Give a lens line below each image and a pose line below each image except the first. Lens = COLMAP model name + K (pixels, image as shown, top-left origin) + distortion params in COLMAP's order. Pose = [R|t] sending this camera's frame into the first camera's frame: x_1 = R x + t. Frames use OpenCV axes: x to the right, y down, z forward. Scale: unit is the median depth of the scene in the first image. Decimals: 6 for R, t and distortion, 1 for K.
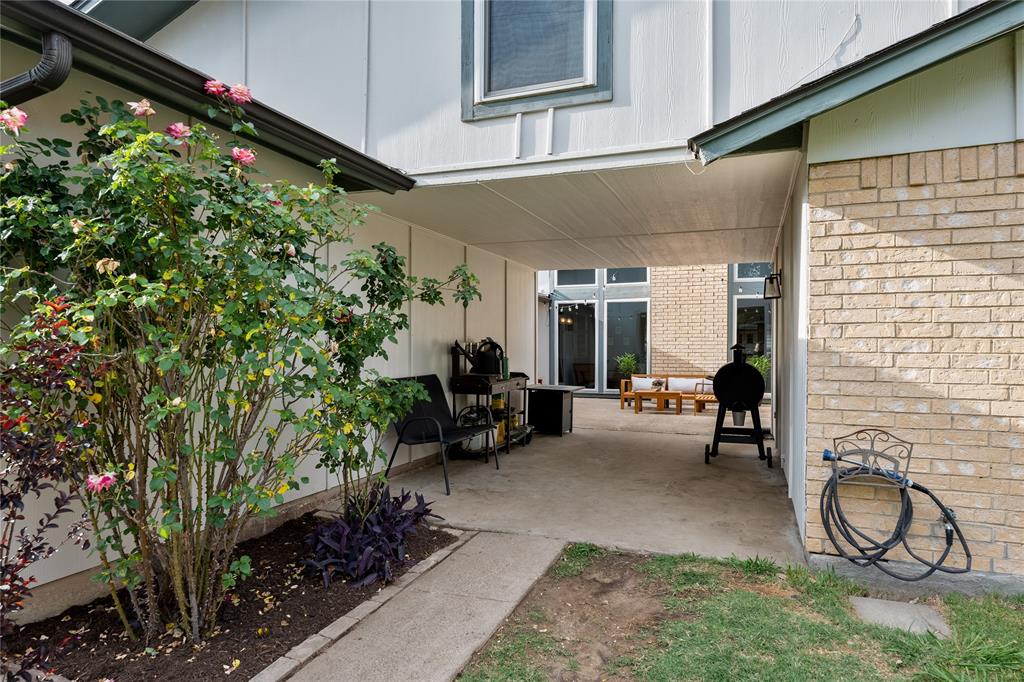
lens RADIAL K [[606.8, 0, 511.0], [0, 606.8, 344.6], [0, 0, 1]] dist [0.006536, 0.001011]
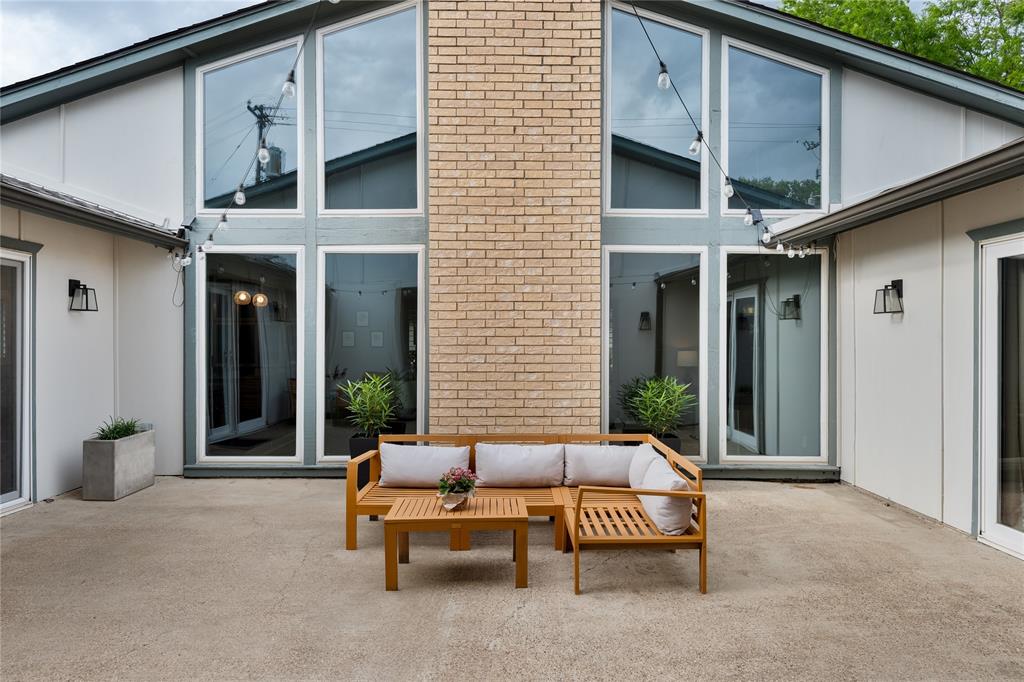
lens RADIAL K [[641.9, 0, 512.1], [0, 641.9, 341.7], [0, 0, 1]] dist [-0.001420, -0.001870]
pose [[0.929917, -0.000686, 0.367768, 0.121028], [-0.001779, 0.999978, 0.006362, -0.010577], [-0.367765, -0.006570, 0.929896, 0.561894]]
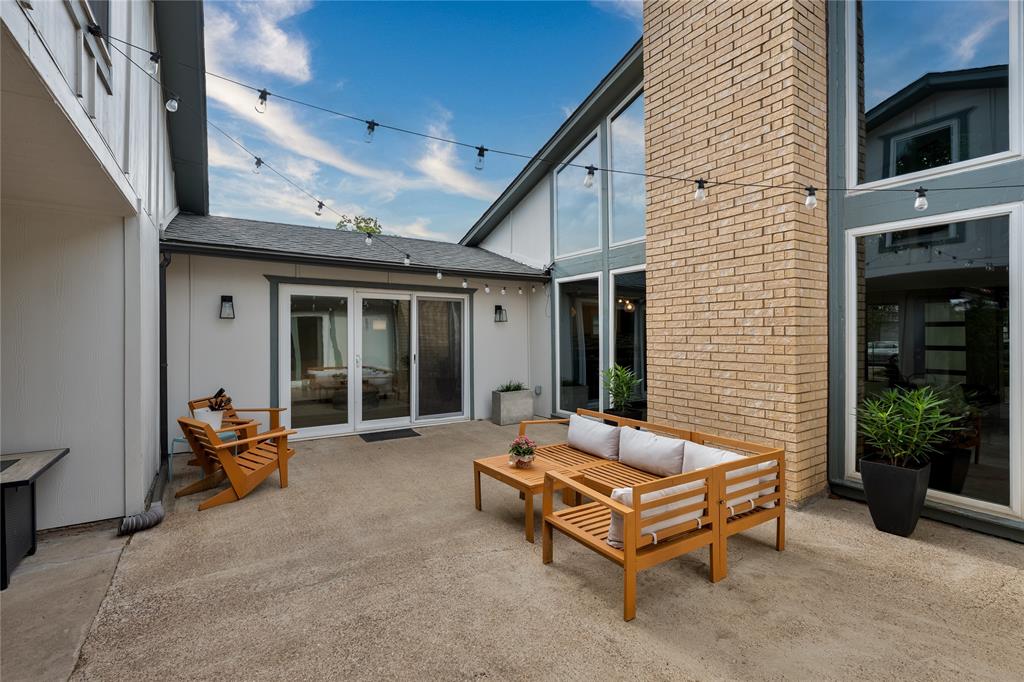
lens RADIAL K [[455.2, 0, 509.9], [0, 455.2, 335.4], [0, 0, 1]] dist [-0.000298, -0.000114]
pose [[0.809846, -0.001216, -0.586641, 0.356220], [0.005426, 0.999971, 0.005417, -0.013969], [0.586618, -0.007570, 0.809829, 0.614035]]
